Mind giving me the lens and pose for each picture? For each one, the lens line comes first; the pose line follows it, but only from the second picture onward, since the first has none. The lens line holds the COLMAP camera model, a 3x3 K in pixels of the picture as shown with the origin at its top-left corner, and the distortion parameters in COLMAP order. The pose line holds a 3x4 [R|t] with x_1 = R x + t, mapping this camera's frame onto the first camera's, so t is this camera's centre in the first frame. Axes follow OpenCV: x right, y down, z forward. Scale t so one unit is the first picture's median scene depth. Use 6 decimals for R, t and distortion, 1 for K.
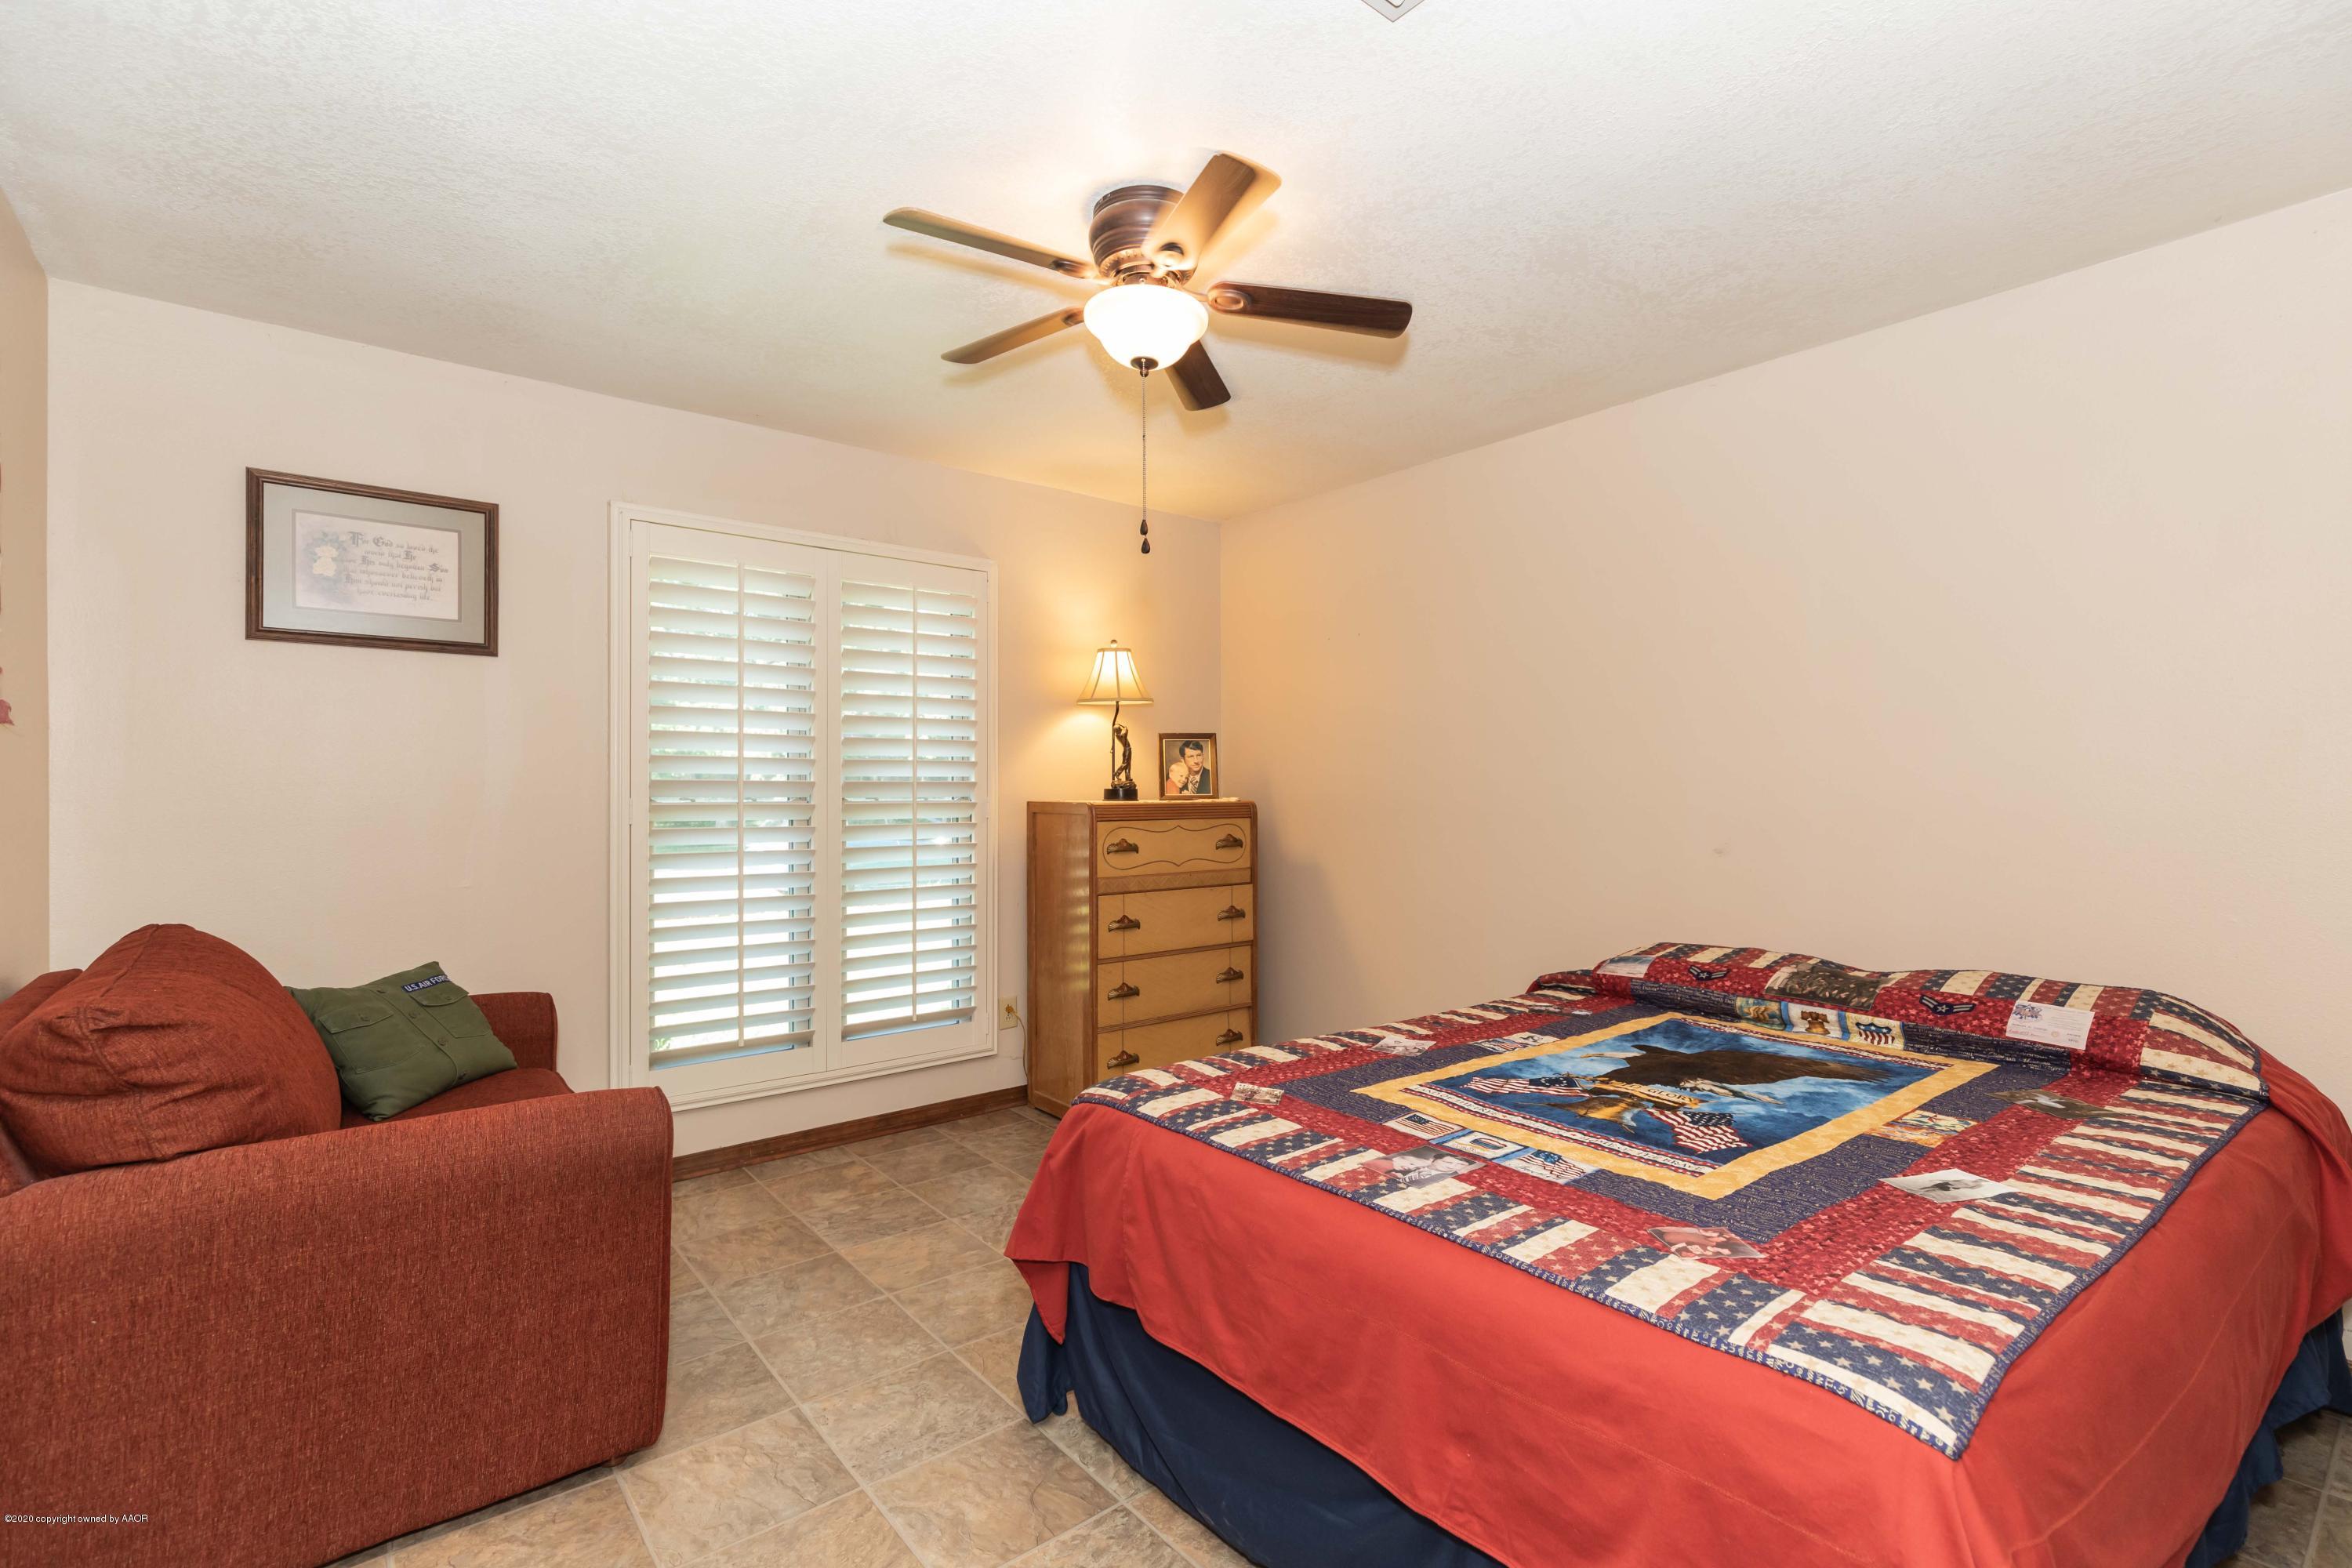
lens RADIAL K [[1093.0, 0, 1184.4], [0, 1093.0, 786.7], [0, 0, 1]] dist [0.011021, -0.002912]
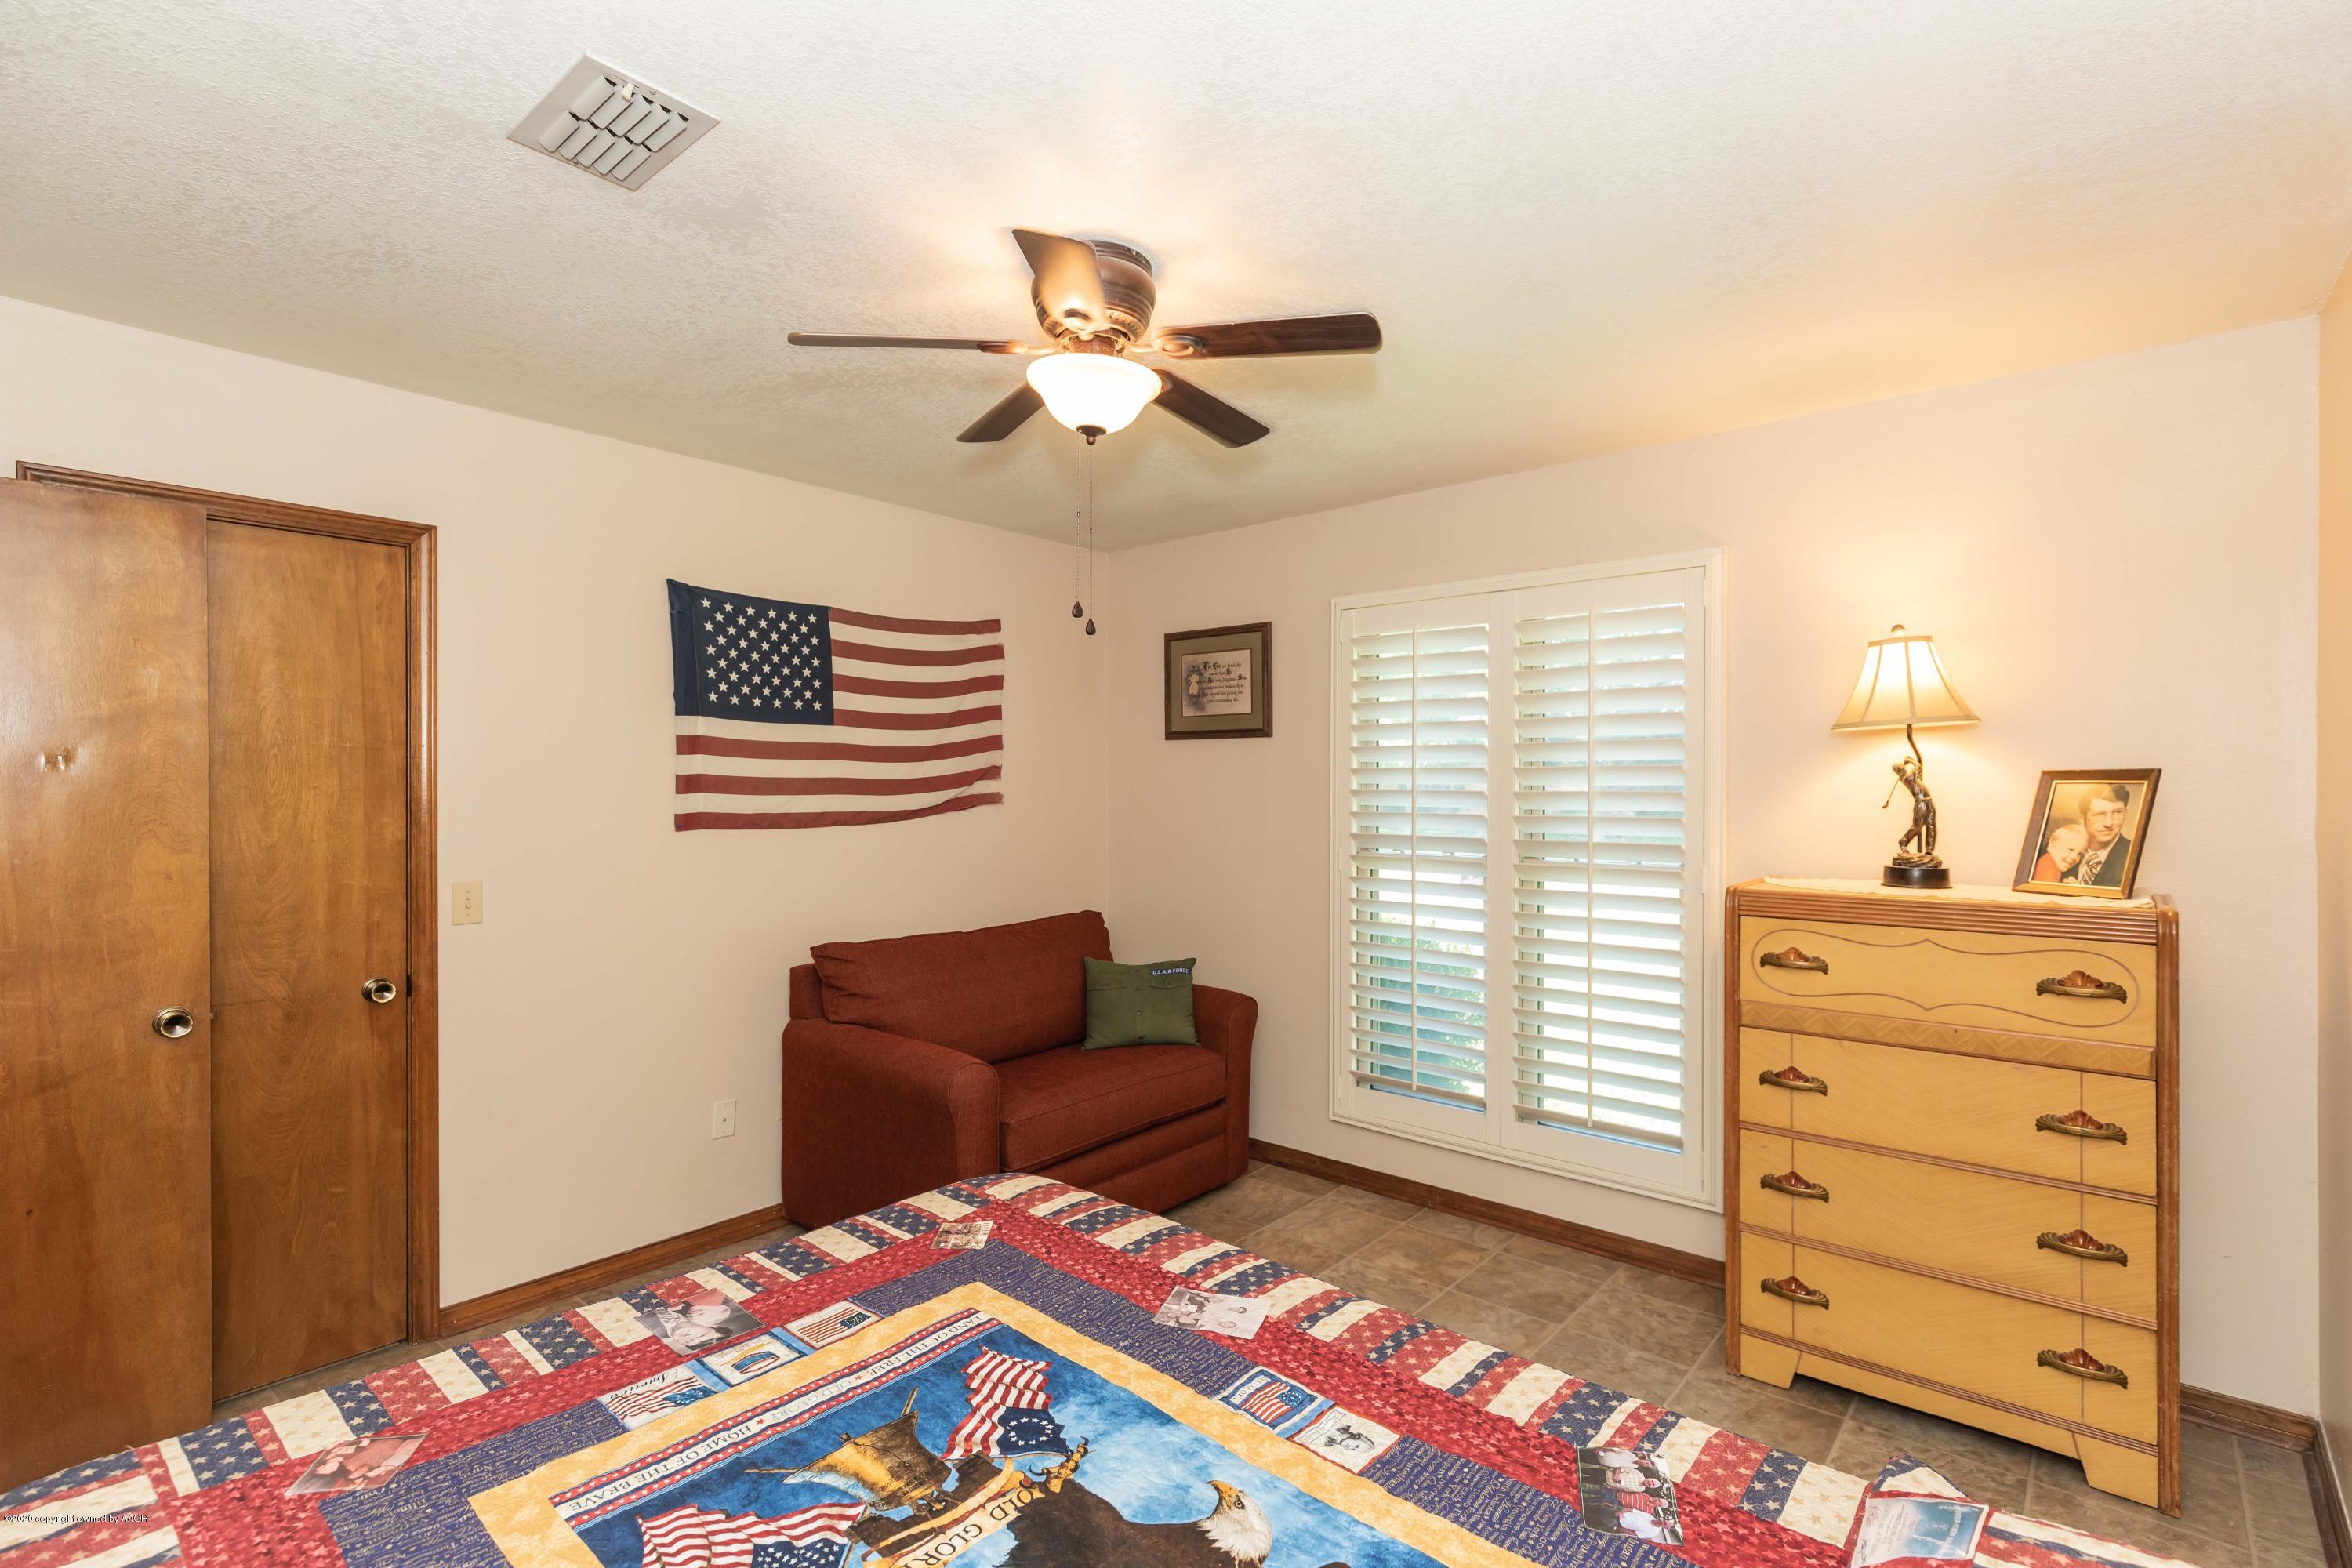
lens RADIAL K [[1093.0, 0, 1173.6], [0, 1093.0, 786.5], [0, 0, 1]] dist [0.011021, -0.002912]
pose [[0.160569, 0.002453, -0.987022, 1.027908], [0.004383, 0.999985, 0.003198, -0.100088], [0.987015, -0.004840, 0.160556, 1.056630]]
